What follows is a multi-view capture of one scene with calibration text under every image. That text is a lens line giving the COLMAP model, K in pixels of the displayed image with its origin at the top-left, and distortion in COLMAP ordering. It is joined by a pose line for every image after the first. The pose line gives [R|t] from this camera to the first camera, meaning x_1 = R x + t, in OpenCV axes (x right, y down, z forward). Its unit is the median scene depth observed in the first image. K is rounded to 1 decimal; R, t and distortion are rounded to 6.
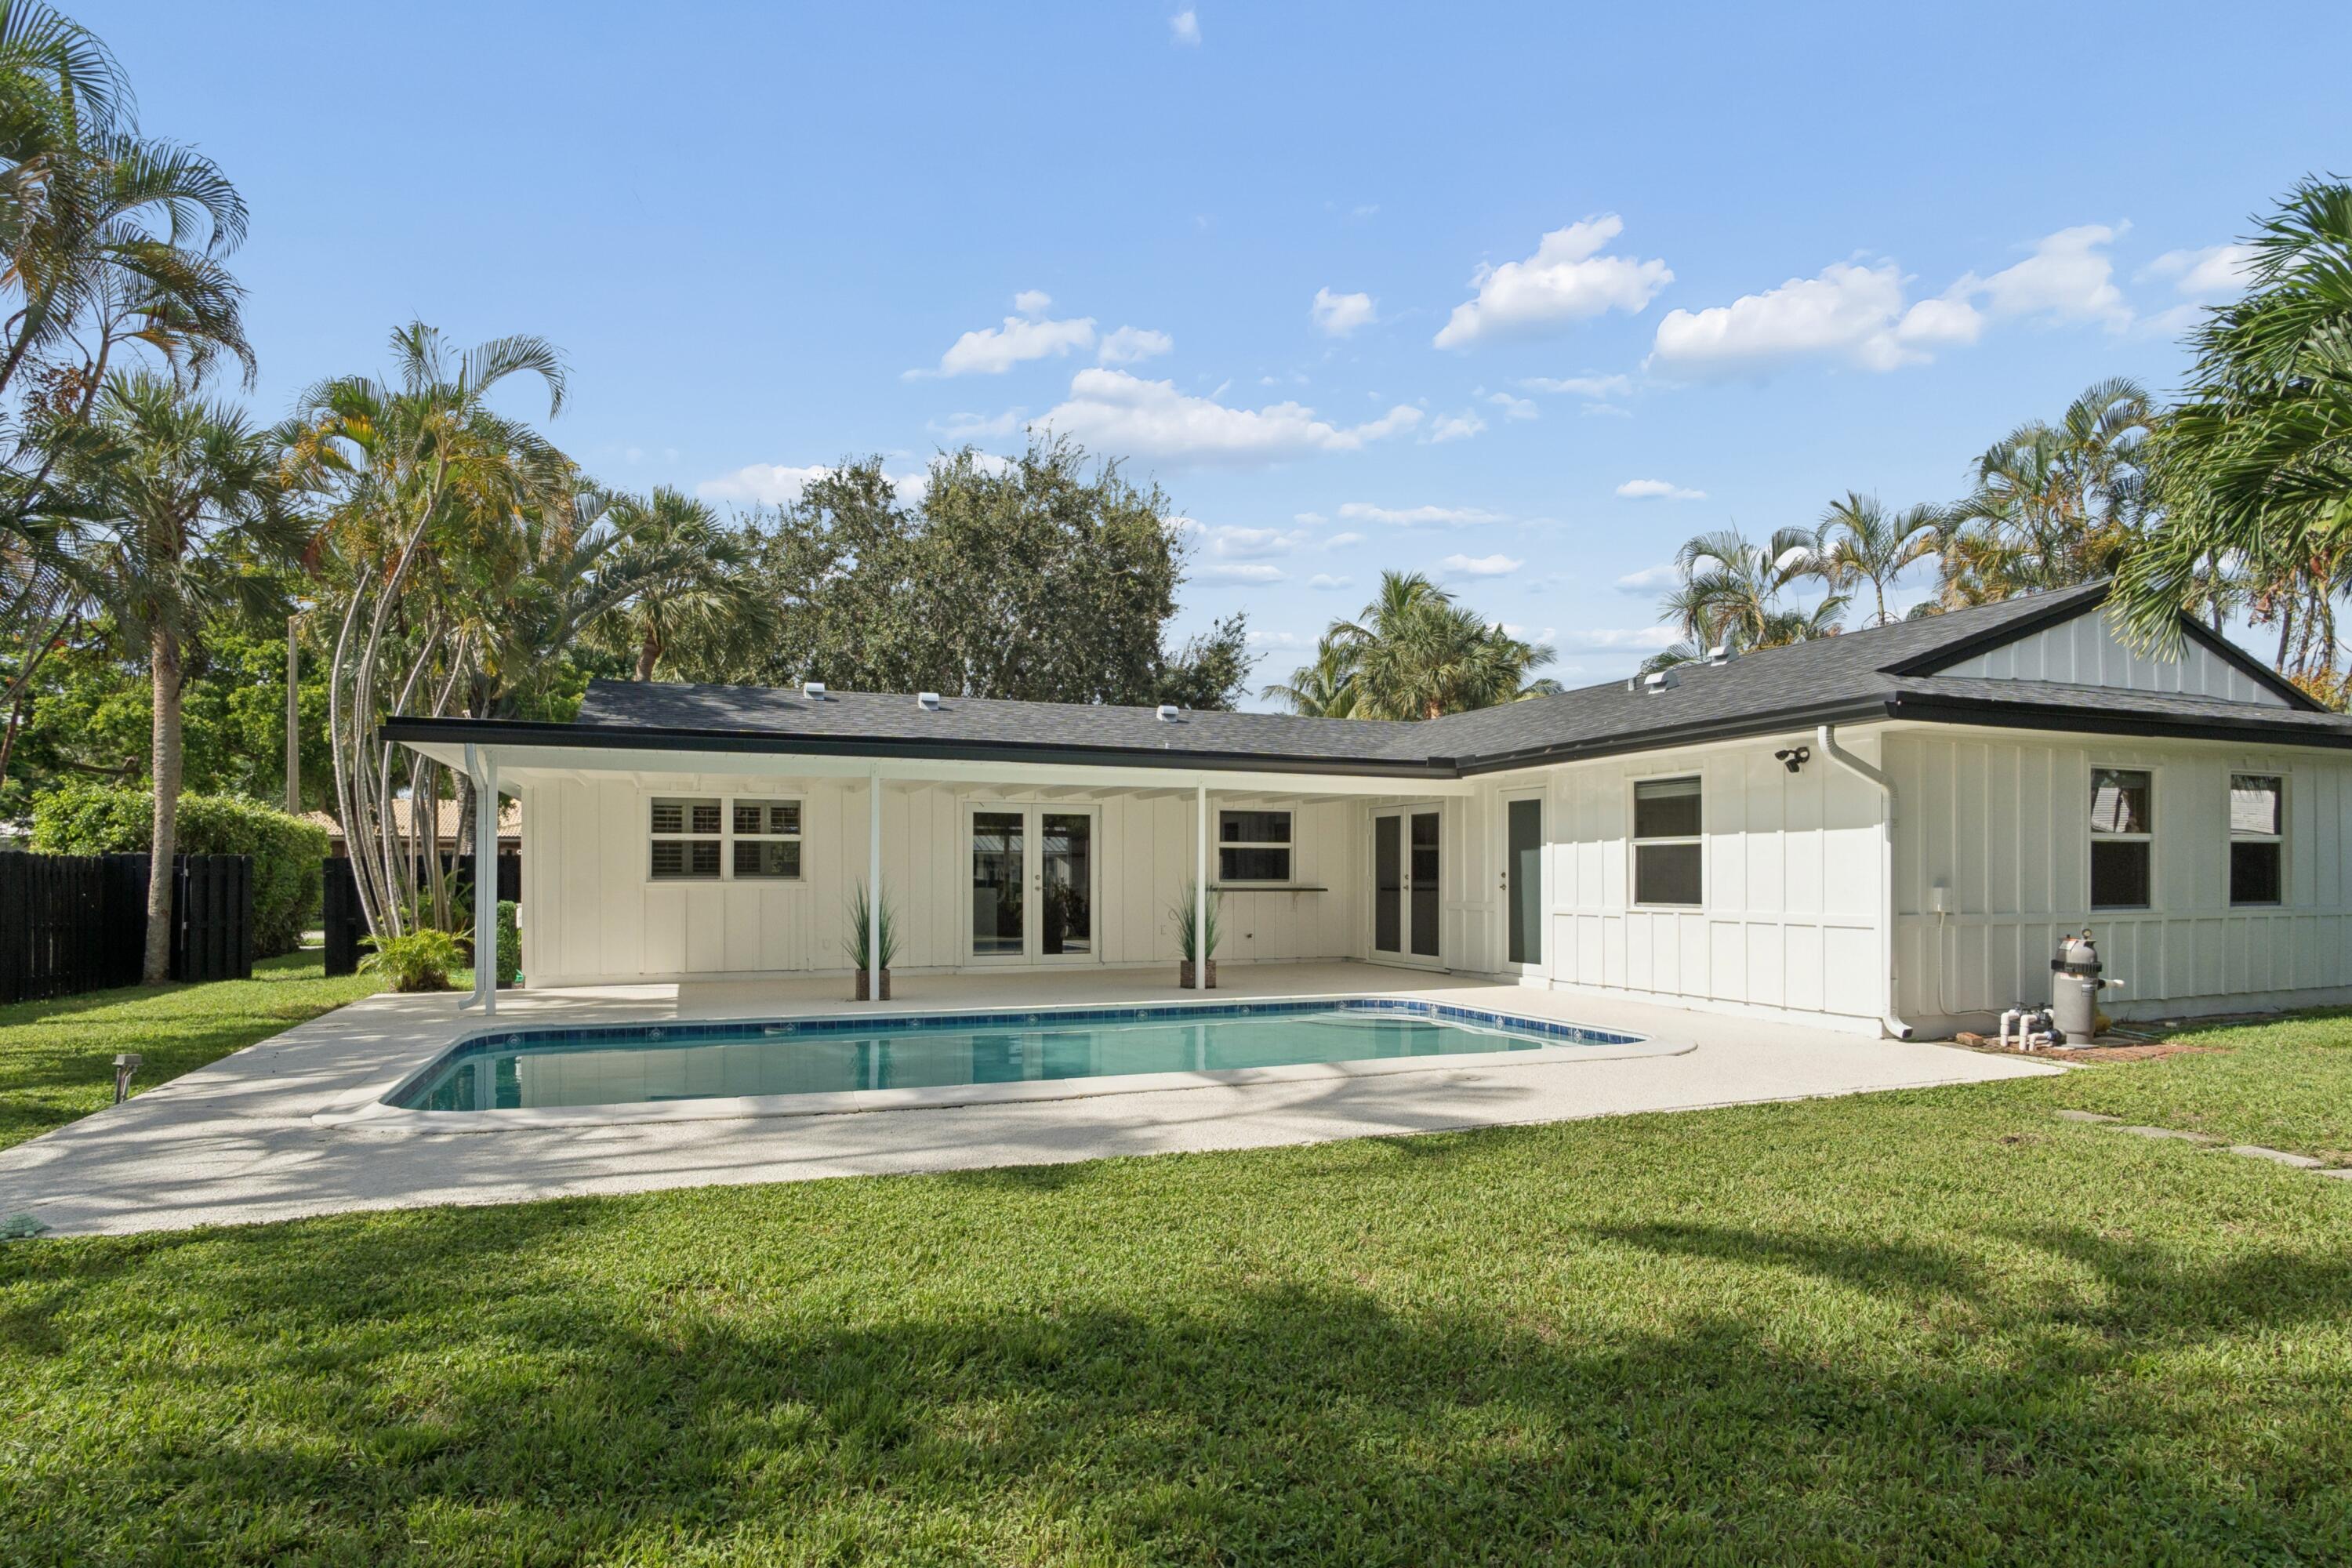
lens RADIAL K [[1315.3, 0, 1285.4], [0, 1315.3, 921.8], [0, 0, 1]] dist [-0.004433, -0.020615]
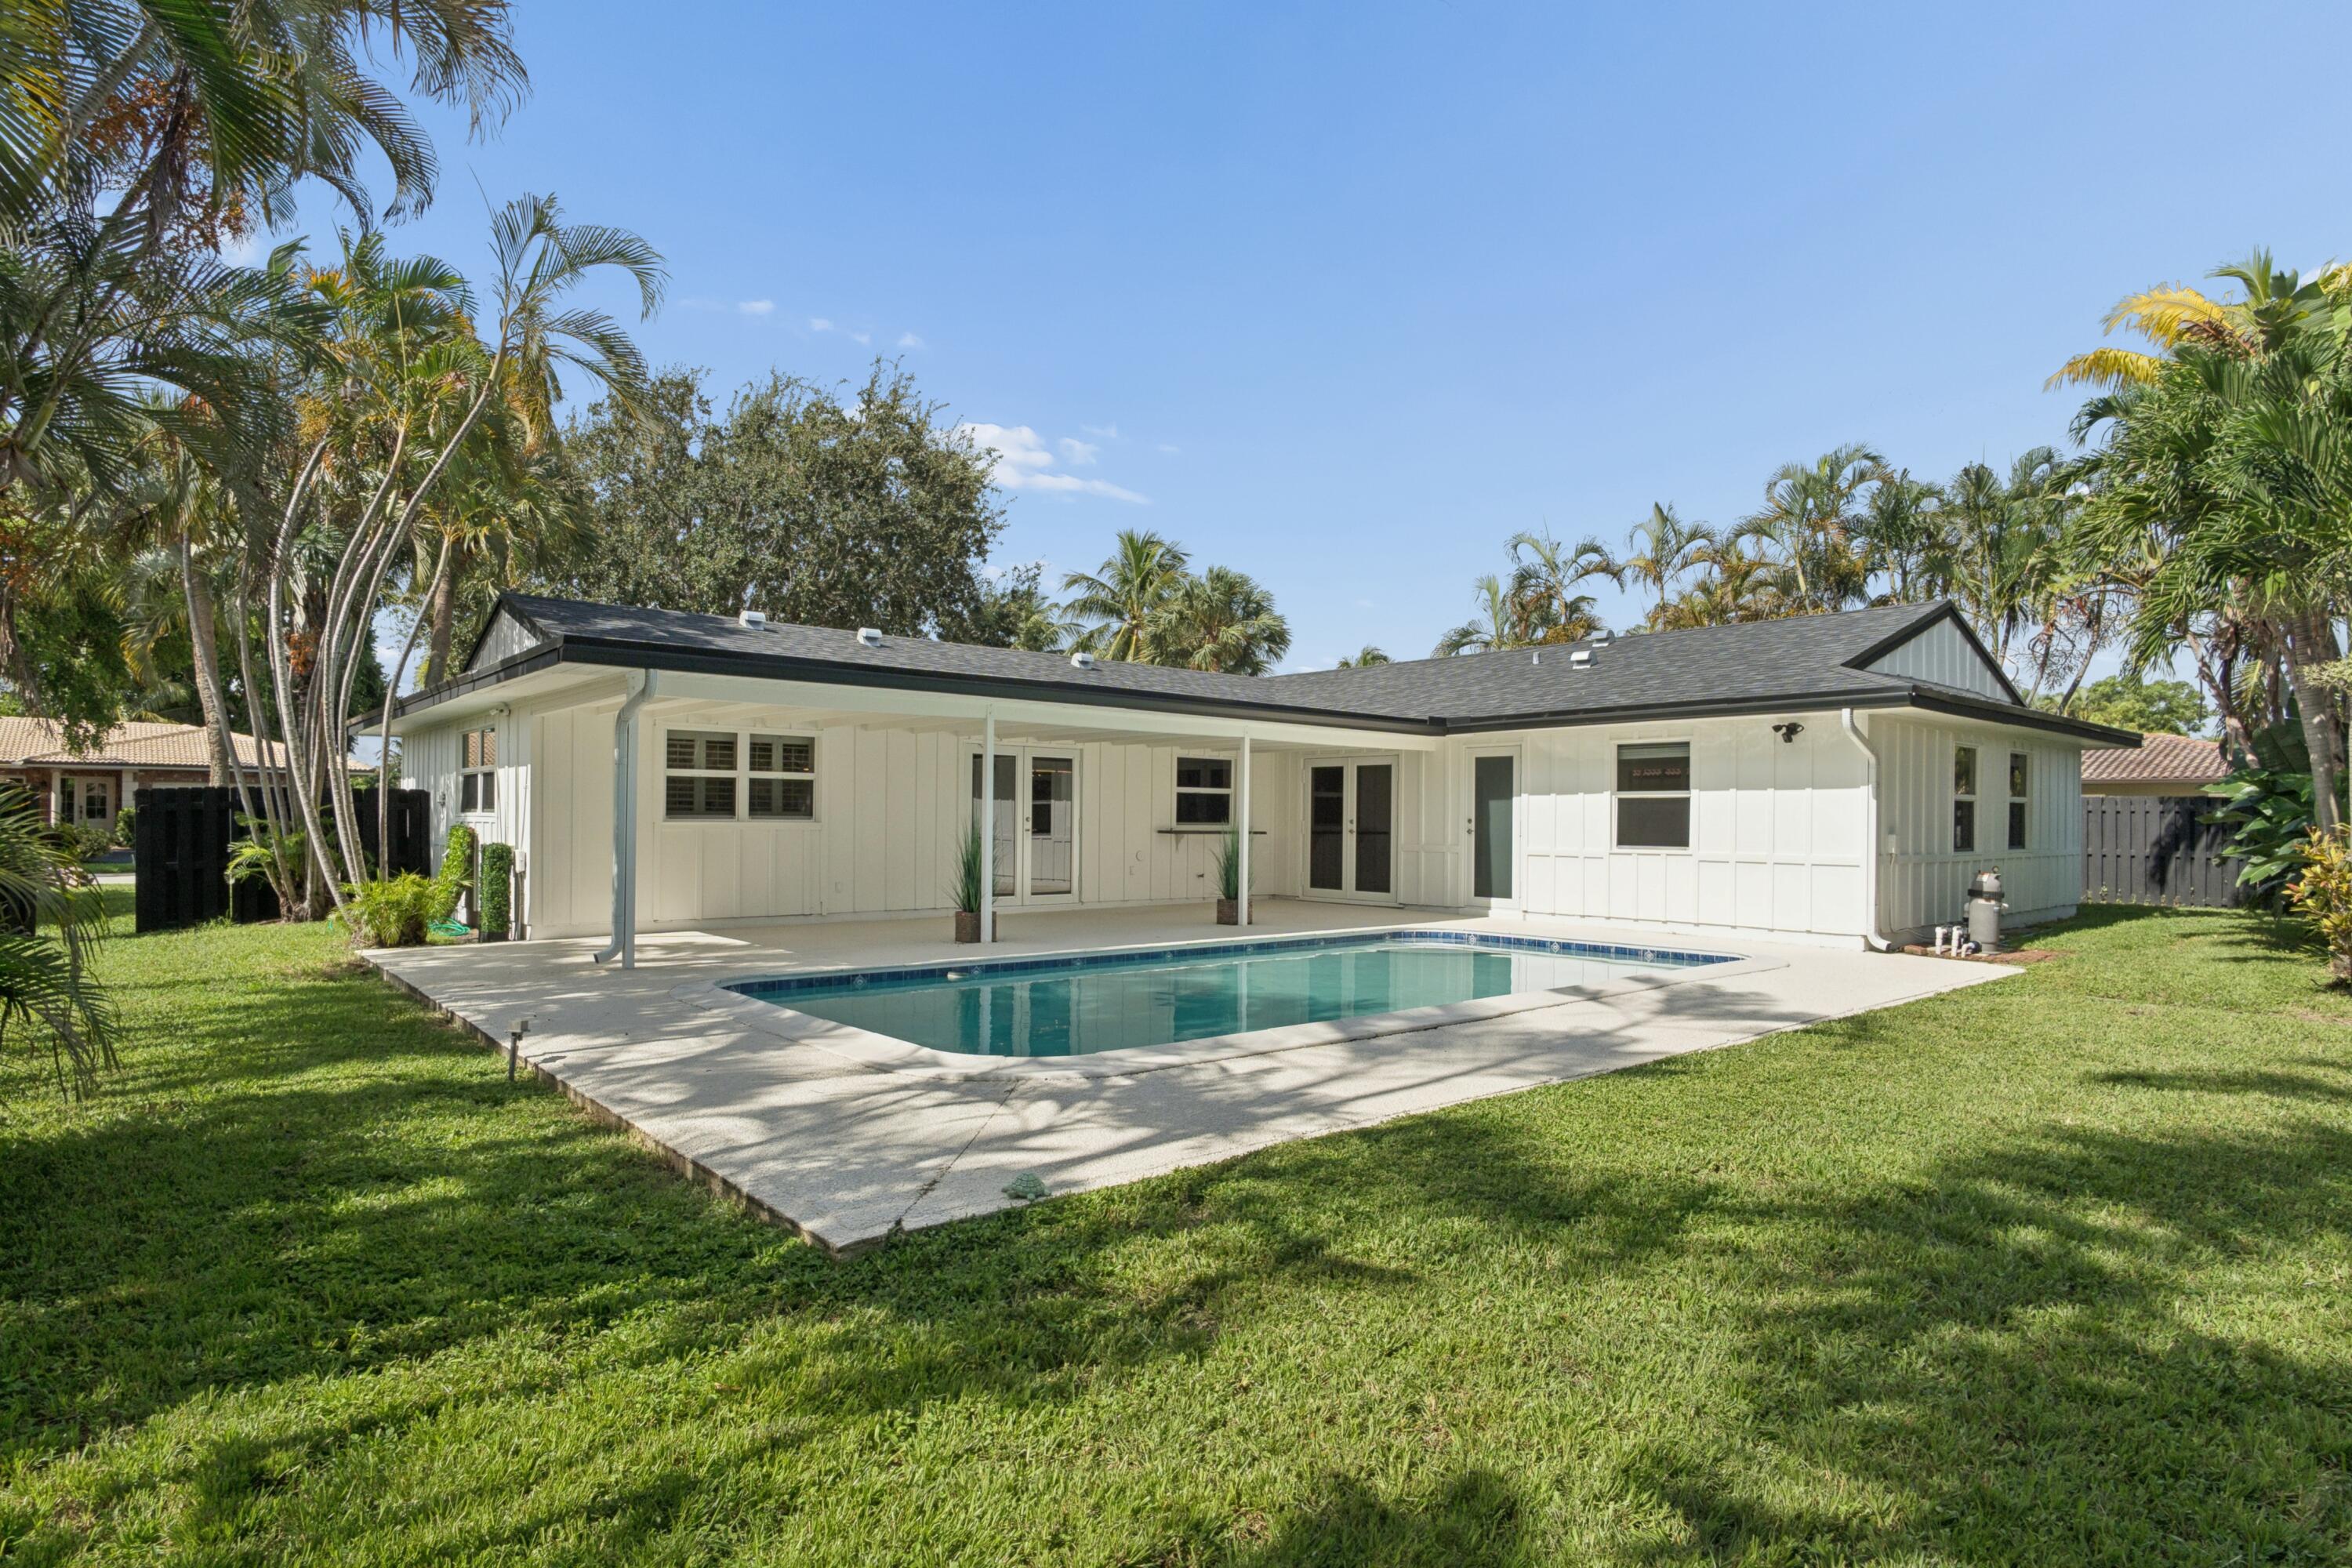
lens RADIAL K [[1264.3, 0, 1297.6], [0, 1264.3, 830.5], [0, 0, 1]] dist [0.020789, 0.000093]
pose [[0.939594, 0.005313, 0.342250, -0.364557], [0.003093, 0.999707, -0.024011, -0.001166], [-0.342278, 0.023619, 0.939302, 0.013351]]
